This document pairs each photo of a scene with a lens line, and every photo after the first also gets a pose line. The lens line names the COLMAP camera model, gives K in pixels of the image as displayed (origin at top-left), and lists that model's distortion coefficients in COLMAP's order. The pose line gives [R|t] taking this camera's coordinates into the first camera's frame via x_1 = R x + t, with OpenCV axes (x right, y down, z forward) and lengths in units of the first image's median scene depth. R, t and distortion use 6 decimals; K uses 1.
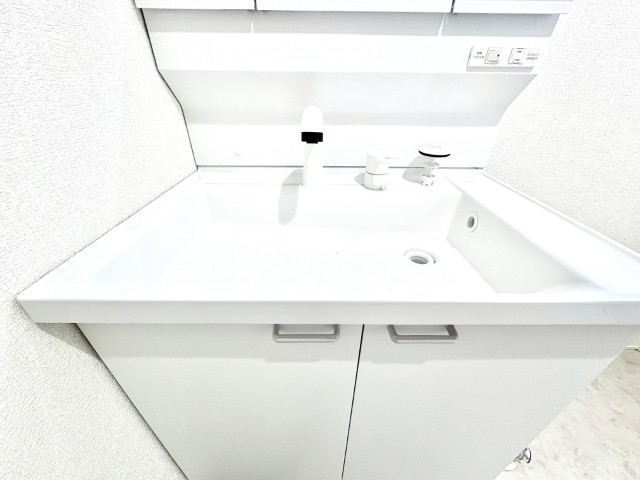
lens RADIAL K [[254.4, 0, 320.0], [0, 254.4, 240.0], [0, 0, 1]] dist [0.000421, -0.000064]
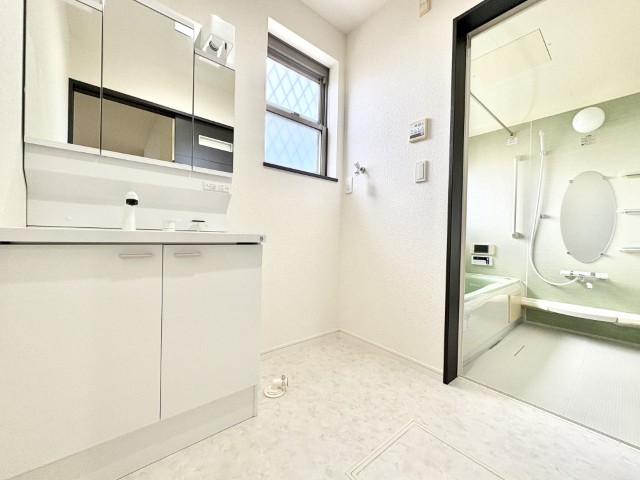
lens RADIAL K [[254.4, 0, 320.0], [0, 254.4, 240.0], [0, 0, 1]] dist [0.000421, -0.000064]
pose [[0.768233, -0.000140, 0.640171, -0.188752], [0.312634, 0.872725, -0.374983, 1.218617], [-0.558640, 0.488213, 0.670499, -1.251905]]
